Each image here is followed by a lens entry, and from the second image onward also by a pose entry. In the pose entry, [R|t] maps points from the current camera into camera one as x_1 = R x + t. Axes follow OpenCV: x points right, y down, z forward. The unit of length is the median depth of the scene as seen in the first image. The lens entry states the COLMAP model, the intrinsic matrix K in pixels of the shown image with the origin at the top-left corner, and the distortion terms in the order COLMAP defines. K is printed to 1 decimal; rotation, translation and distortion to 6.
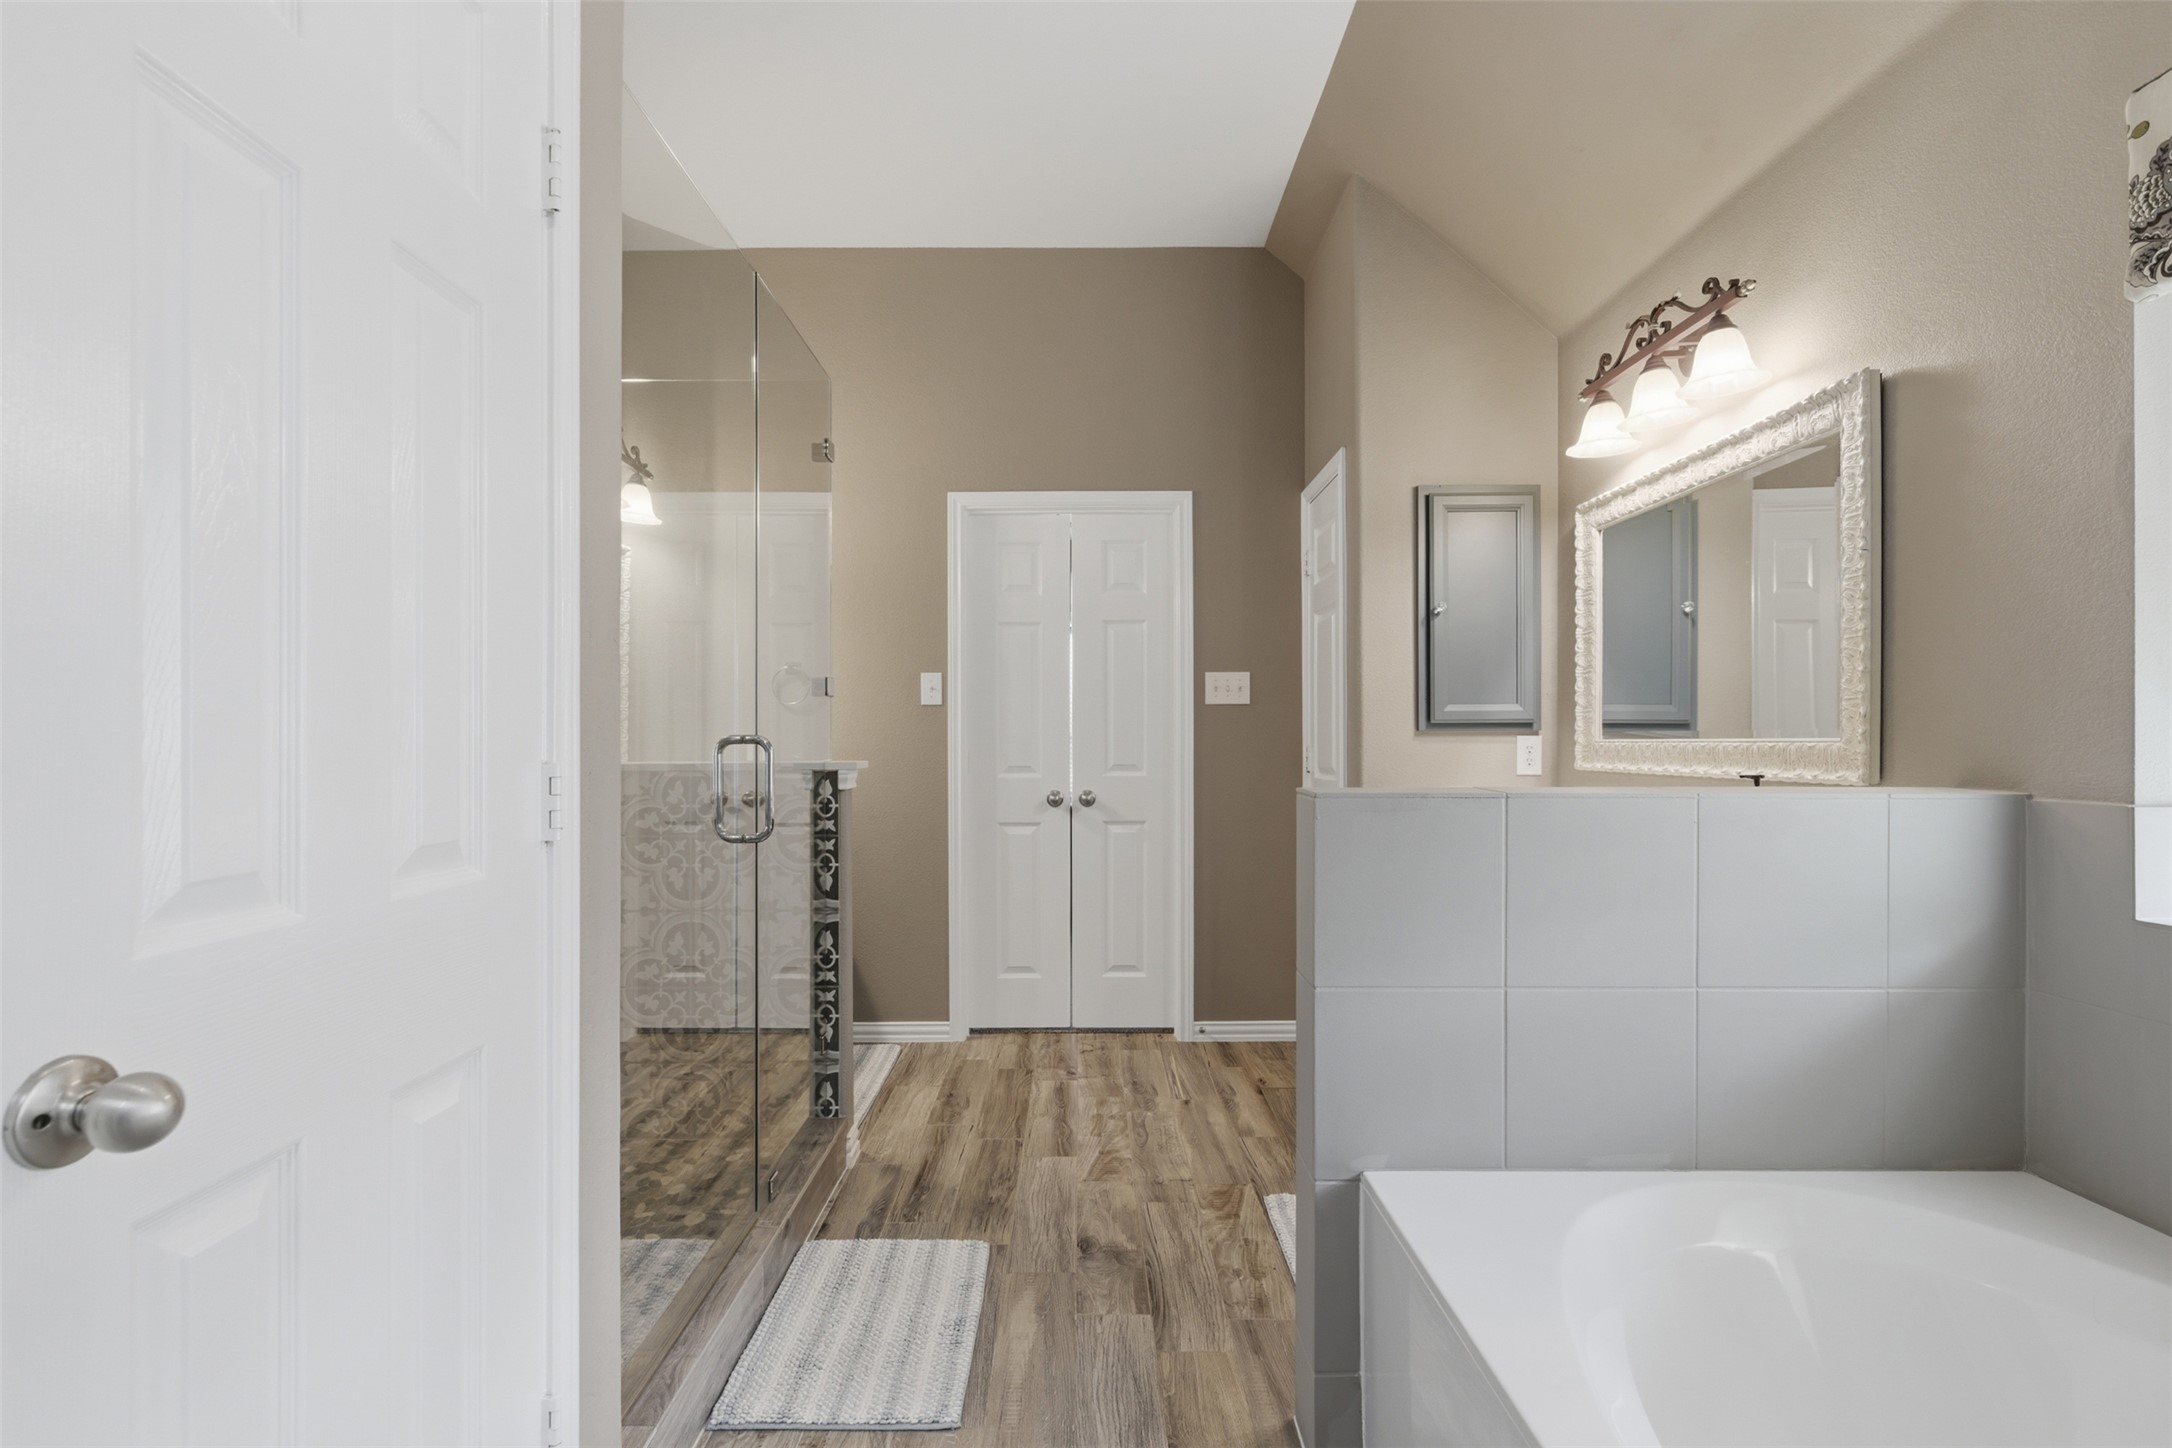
lens RADIAL K [[993.7, 0, 1083.4], [0, 993.7, 733.0], [0, 0, 1]] dist [-0.004066, 0.000412]
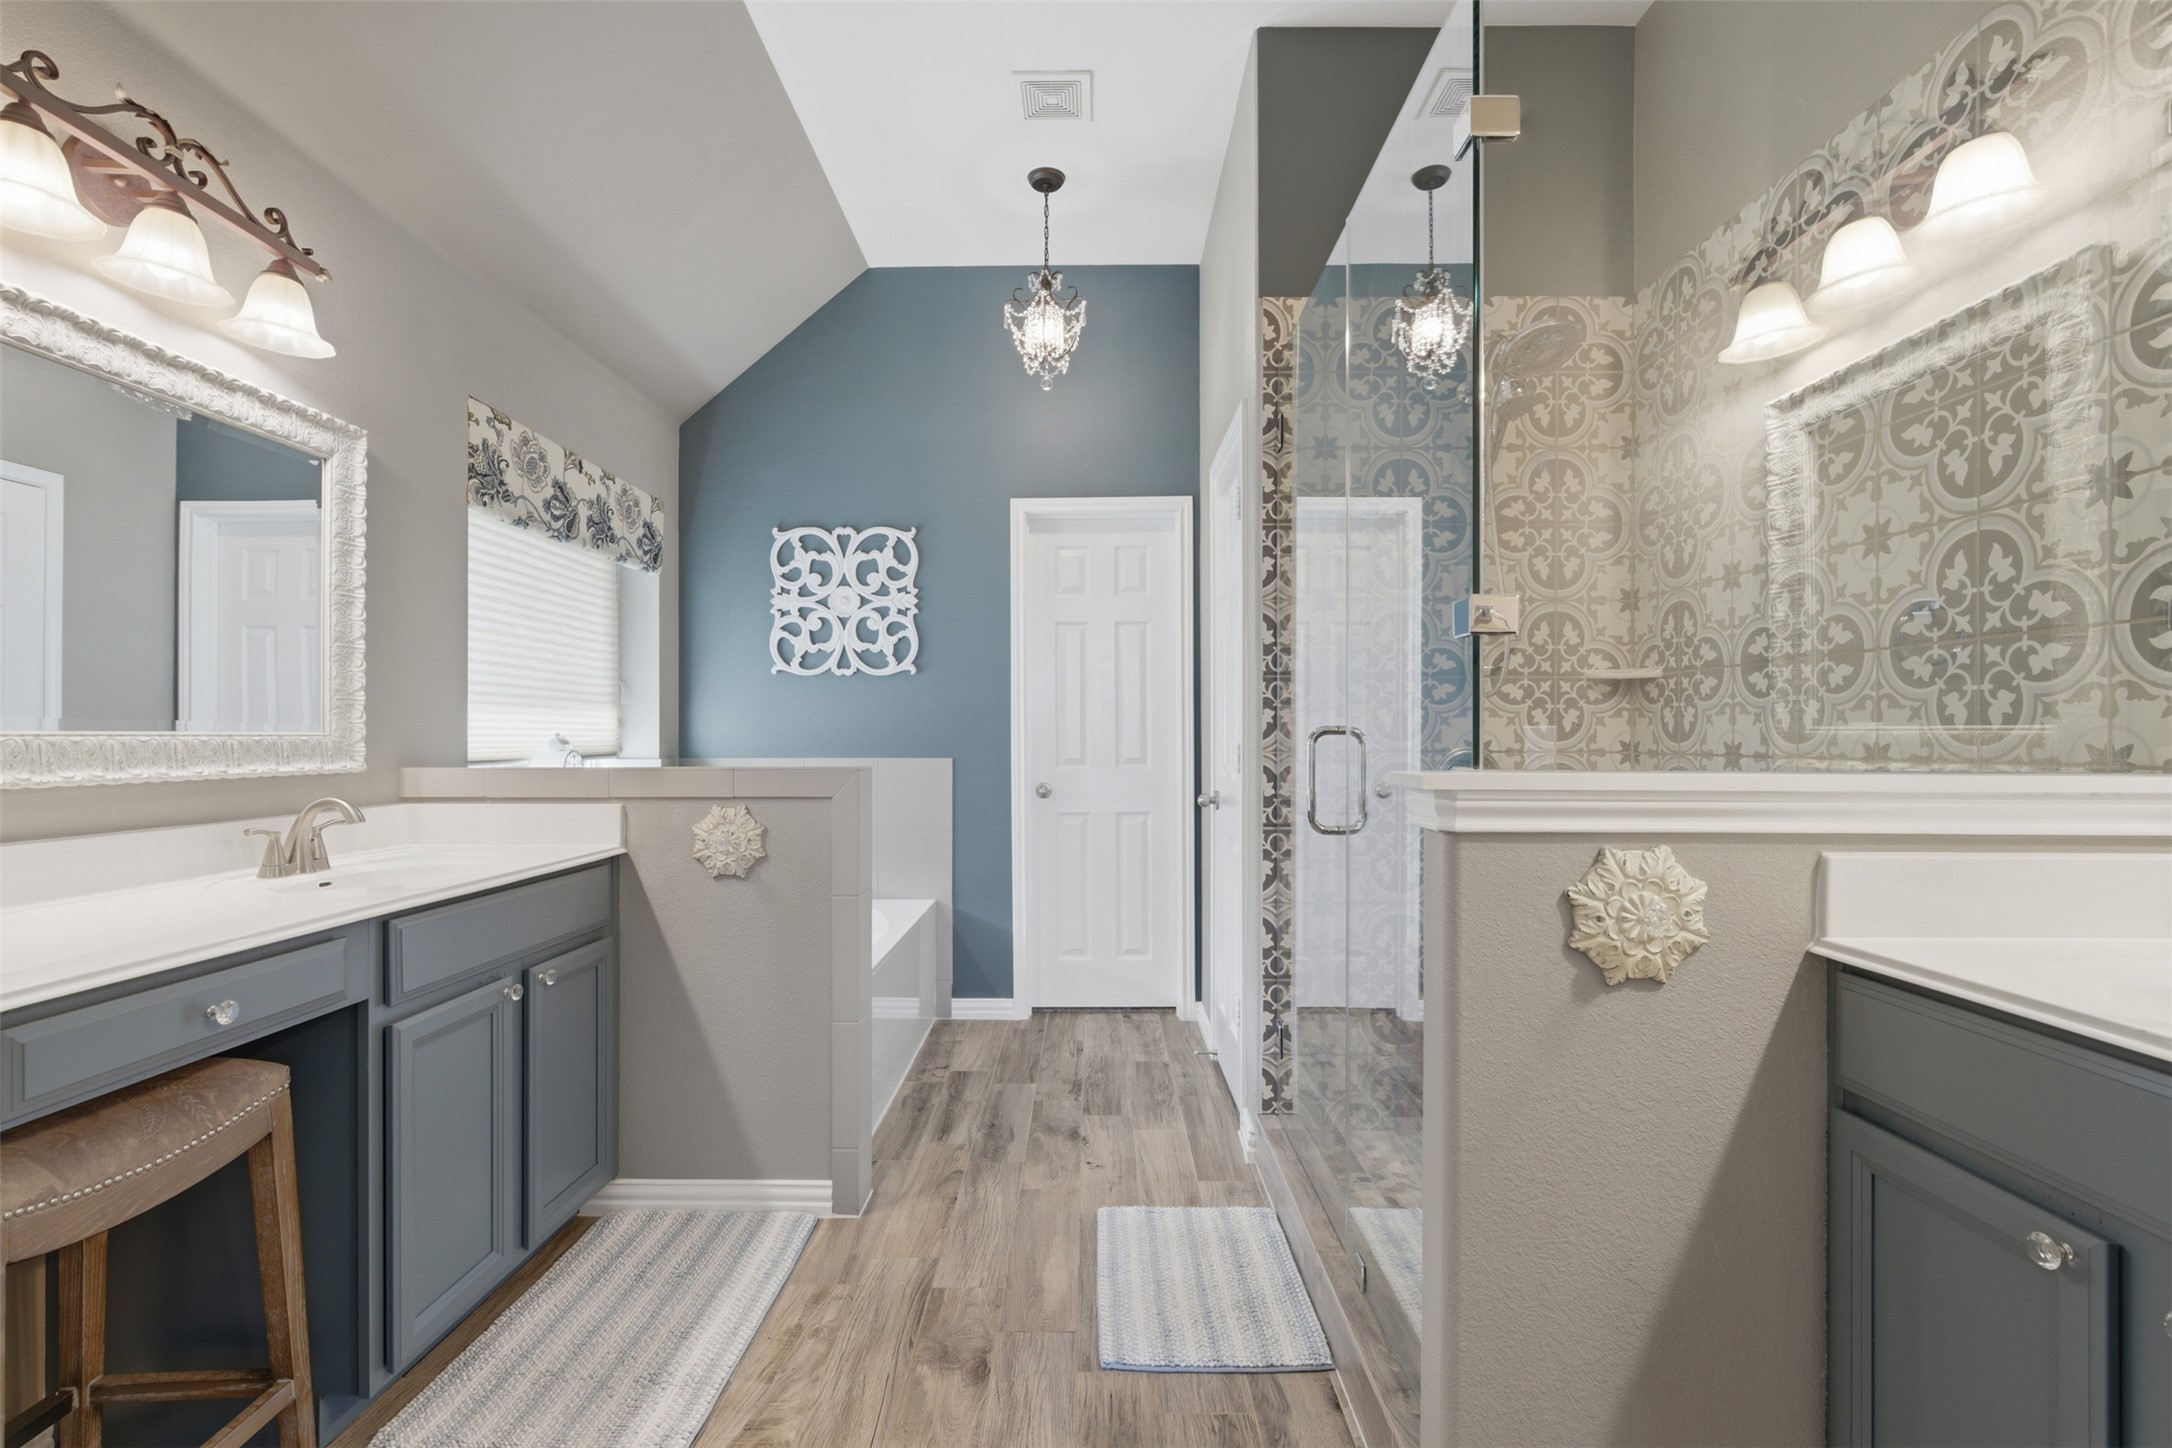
lens RADIAL K [[993.7, 0, 1087.7], [0, 993.7, 731.9], [0, 0, 1]] dist [-0.004066, 0.000412]
pose [[-0.999967, 0.002202, 0.007813, -0.096243], [0.002113, 0.999932, -0.011432, 0.018047], [-0.007838, -0.011415, -0.999904, 1.896614]]
